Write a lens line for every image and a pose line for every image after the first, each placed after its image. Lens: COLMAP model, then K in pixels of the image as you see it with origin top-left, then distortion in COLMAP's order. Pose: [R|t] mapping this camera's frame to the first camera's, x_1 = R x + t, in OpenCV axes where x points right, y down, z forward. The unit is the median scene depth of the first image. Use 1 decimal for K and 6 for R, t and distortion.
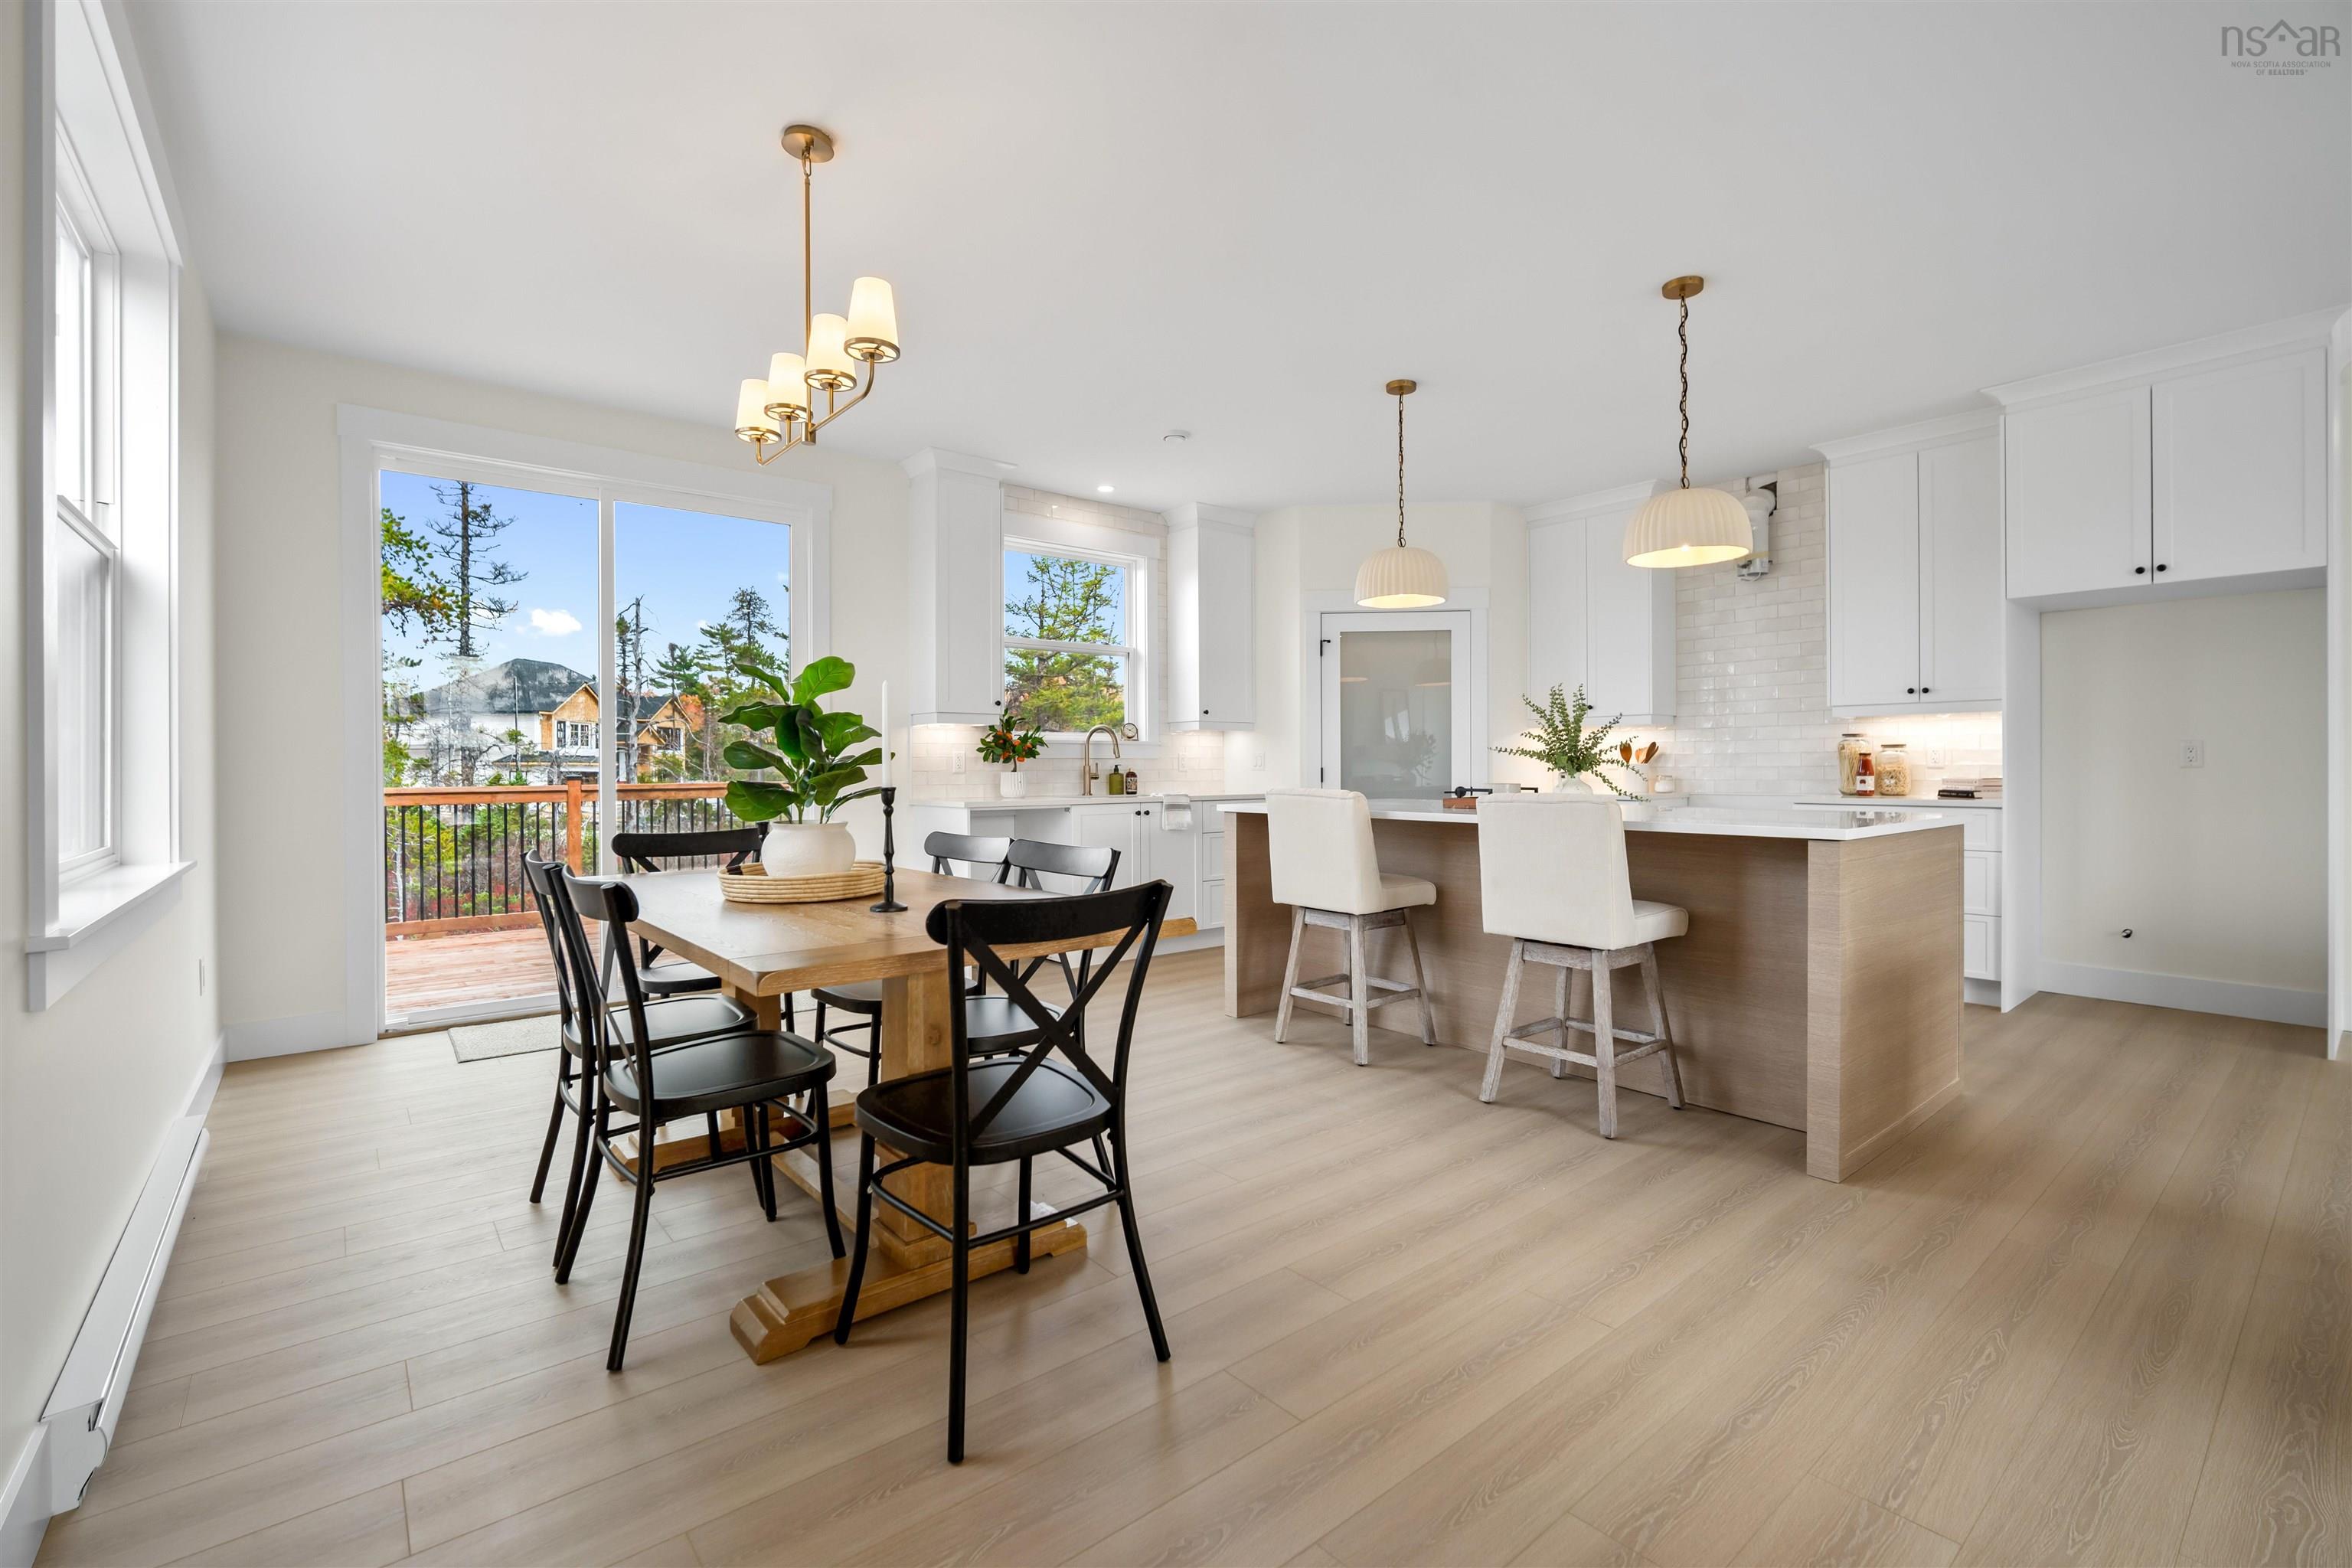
lens RADIAL K [[1035.8, 0, 1187.1], [0, 1035.8, 776.0], [0, 0, 1]] dist [-0.011575, 0.000057]
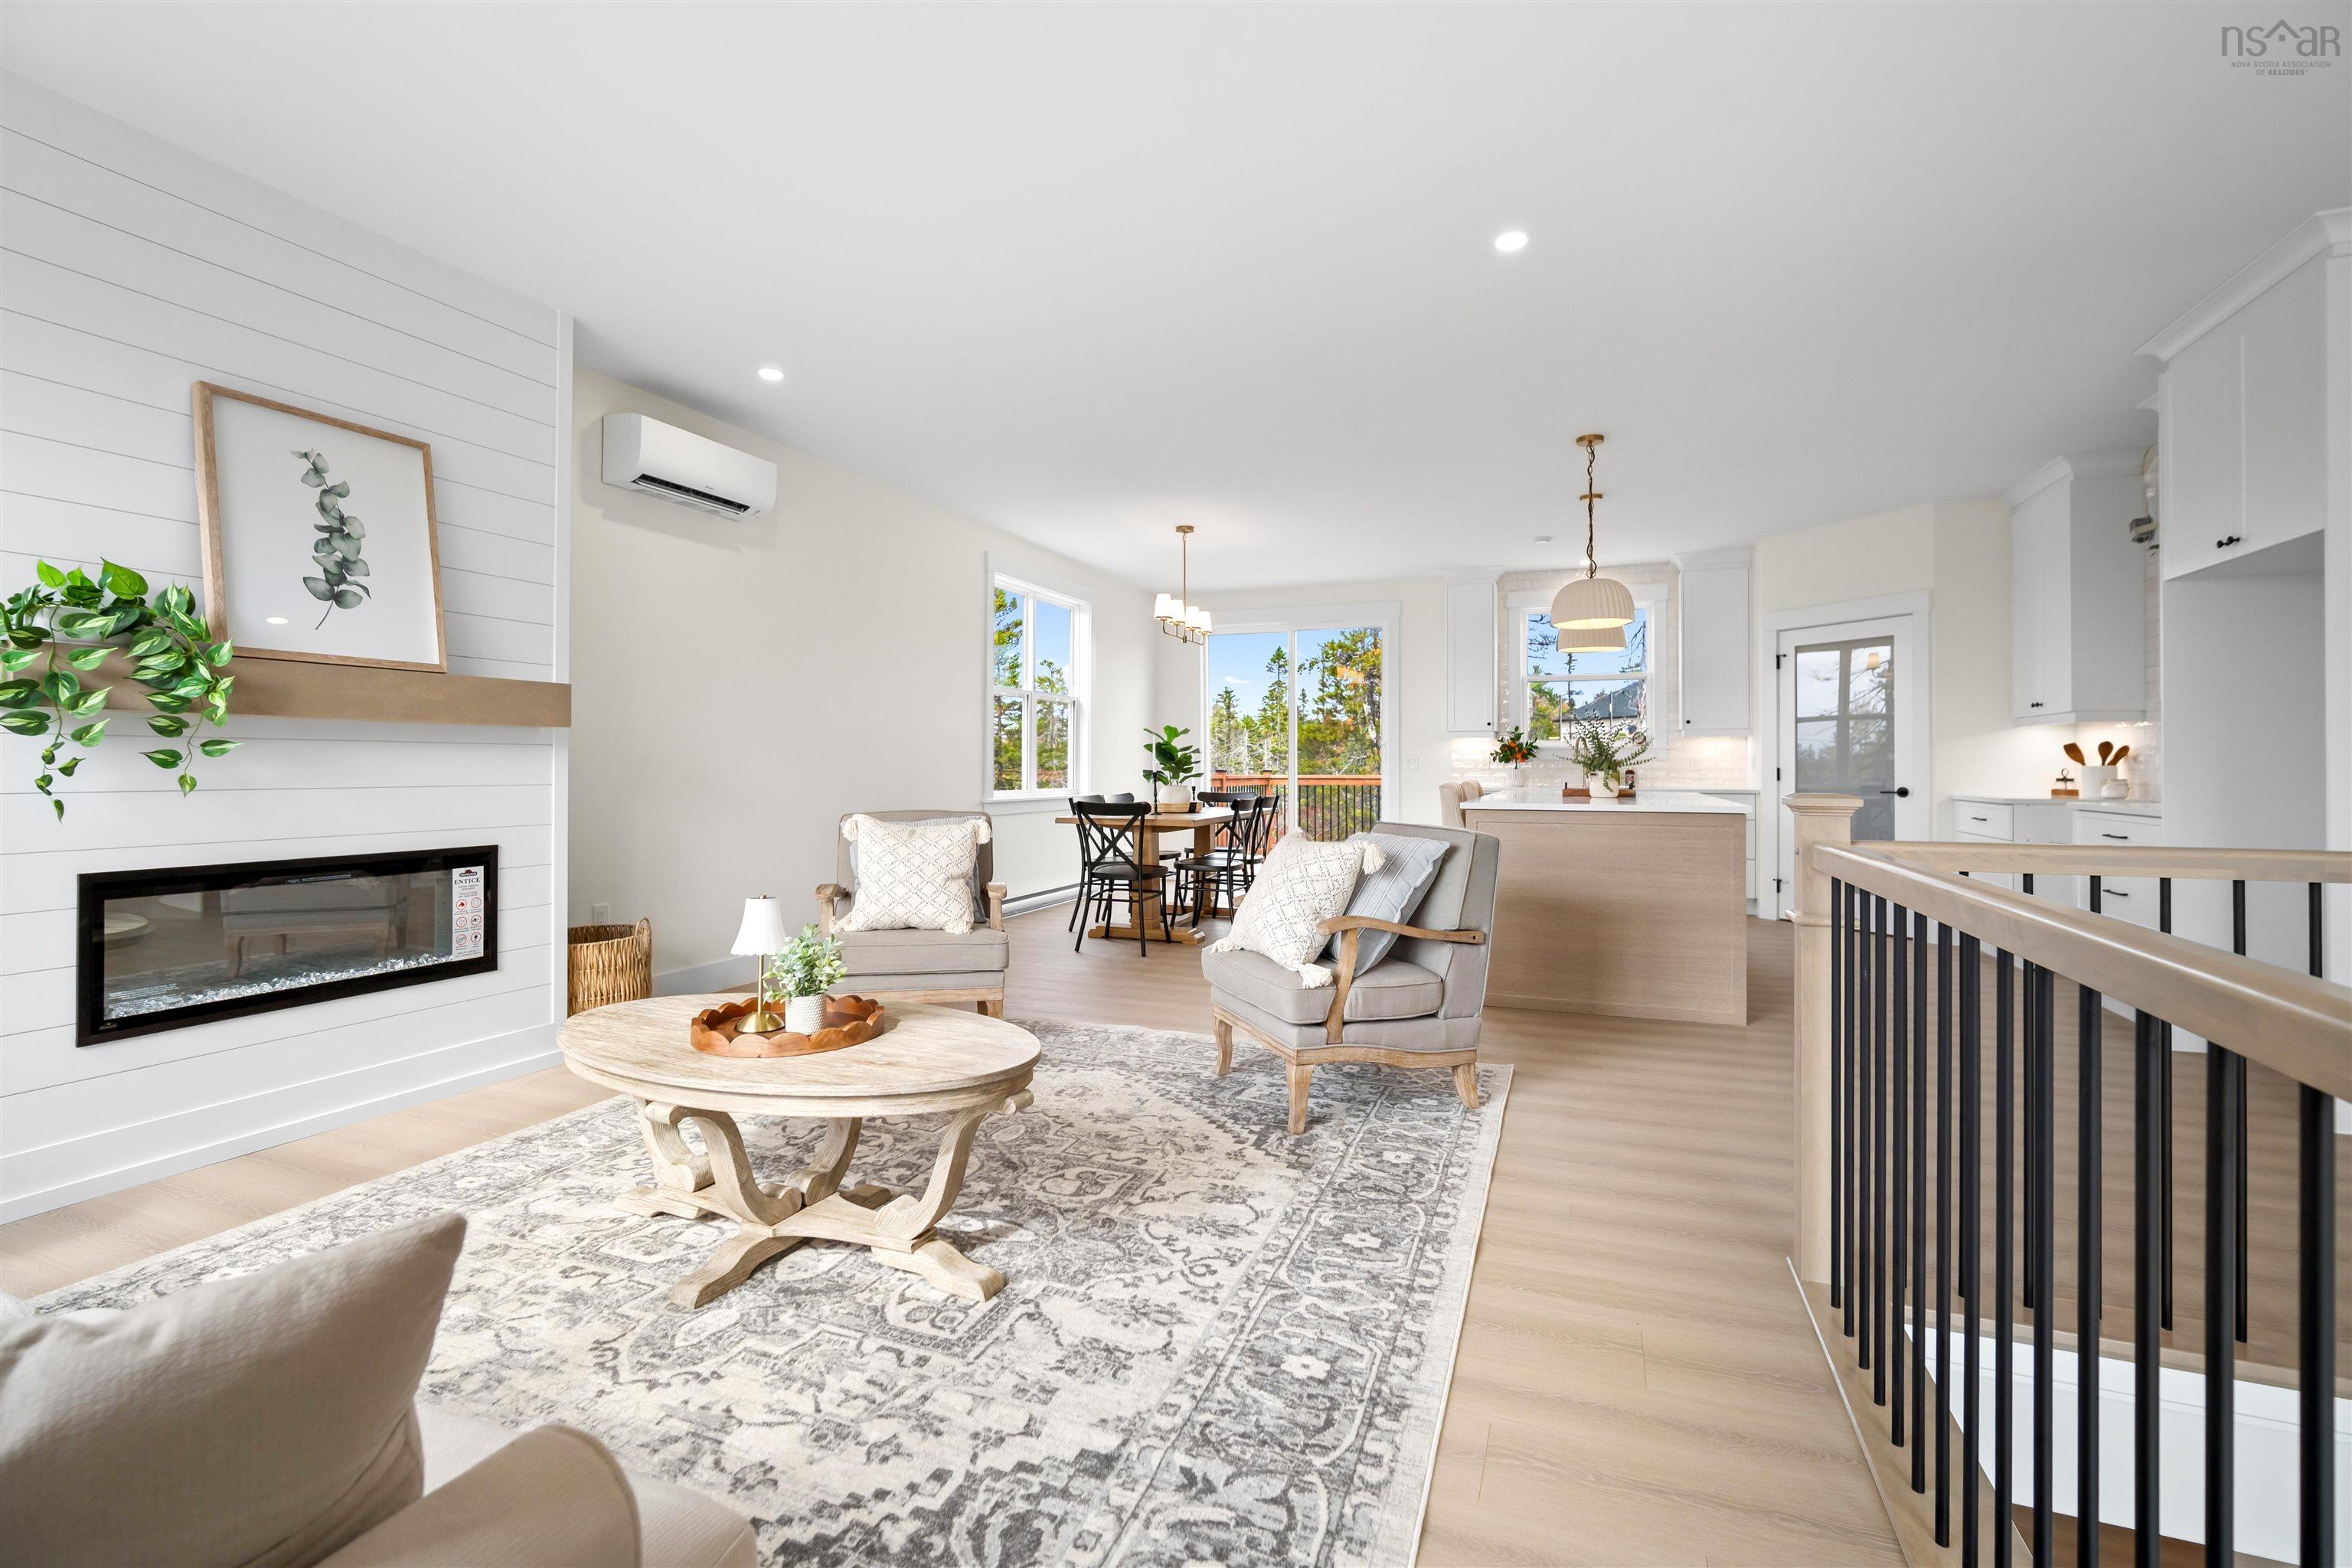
lens RADIAL K [[1030.9, 0, 1179.2], [0, 1030.9, 762.7], [0, 0, 1]] dist [-0.016112, 0.003812]
pose [[0.479141, 0.002598, -0.877734, 0.908867], [-0.011535, 0.999928, -0.003337, -0.002647], [0.877662, 0.011723, 0.479136, -0.128029]]
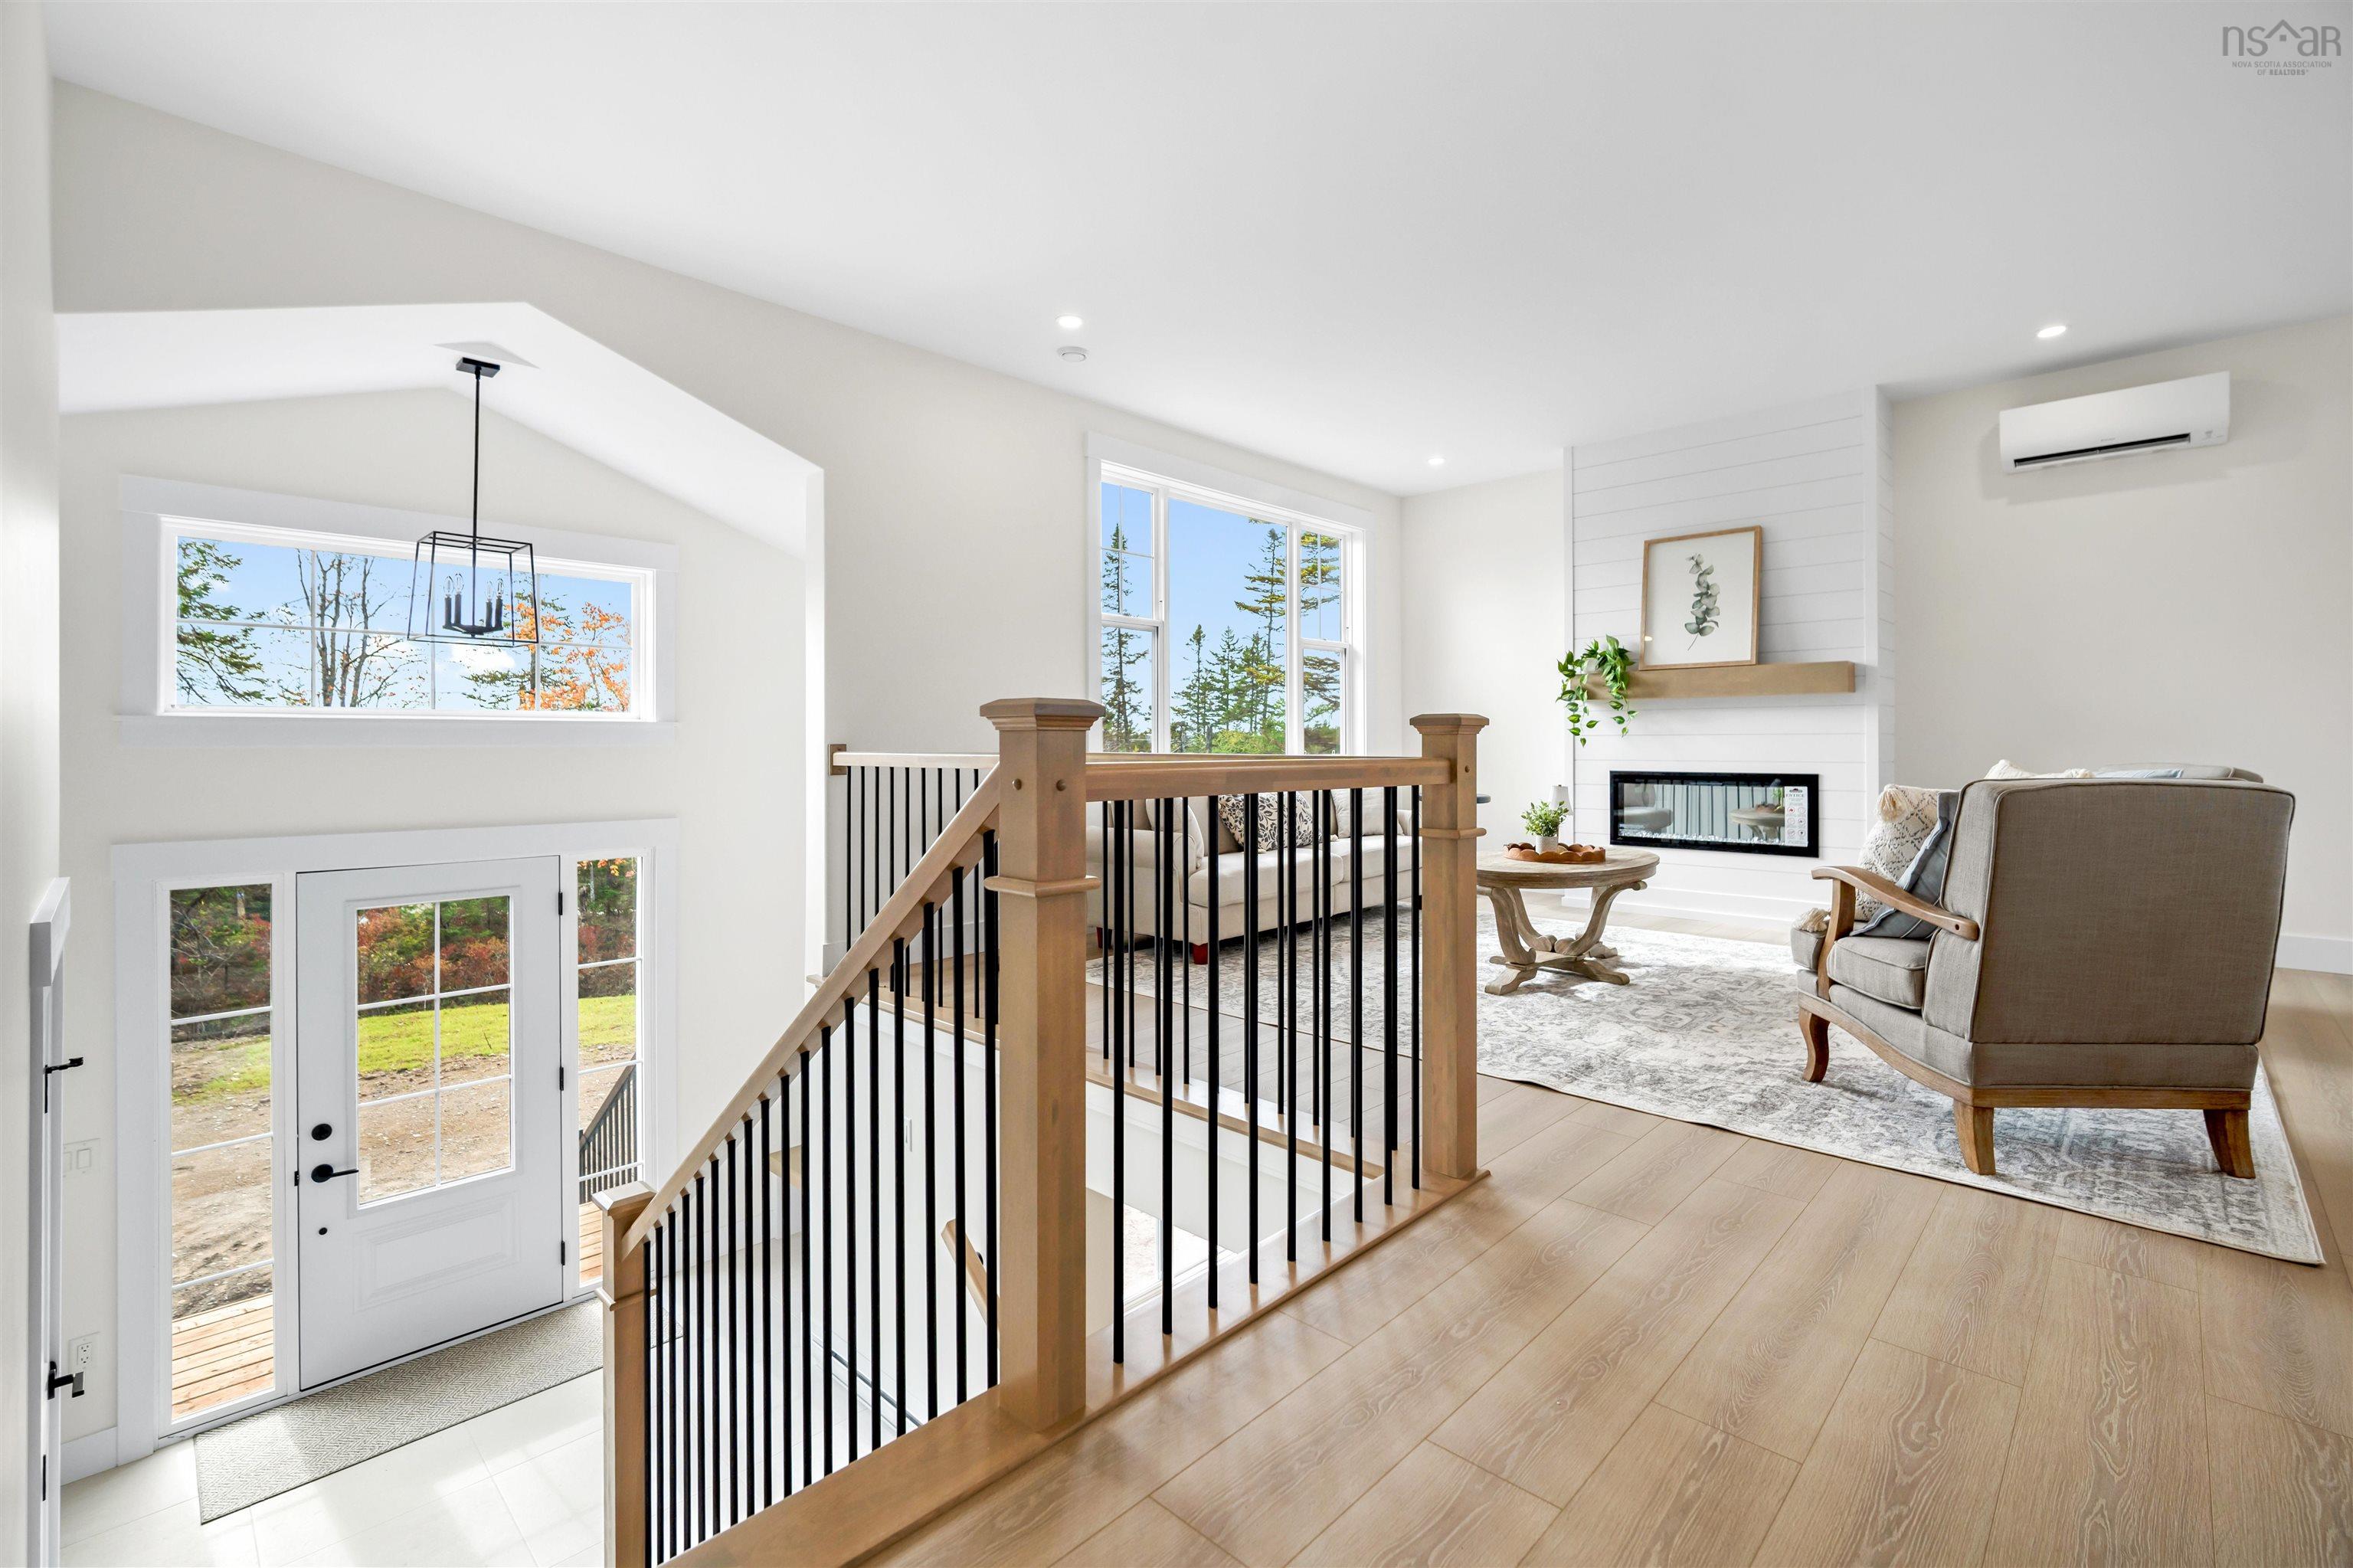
lens RADIAL K [[1034.9, 0, 1184.0], [0, 1034.9, 739.8], [0, 0, 1]] dist [-0.013322, 0.003722]
pose [[-0.993528, 0.005979, -0.113432, 0.839261], [0.005734, 0.999980, 0.002490, 0.013430], [0.113445, 0.001824, -0.993543, 0.653029]]
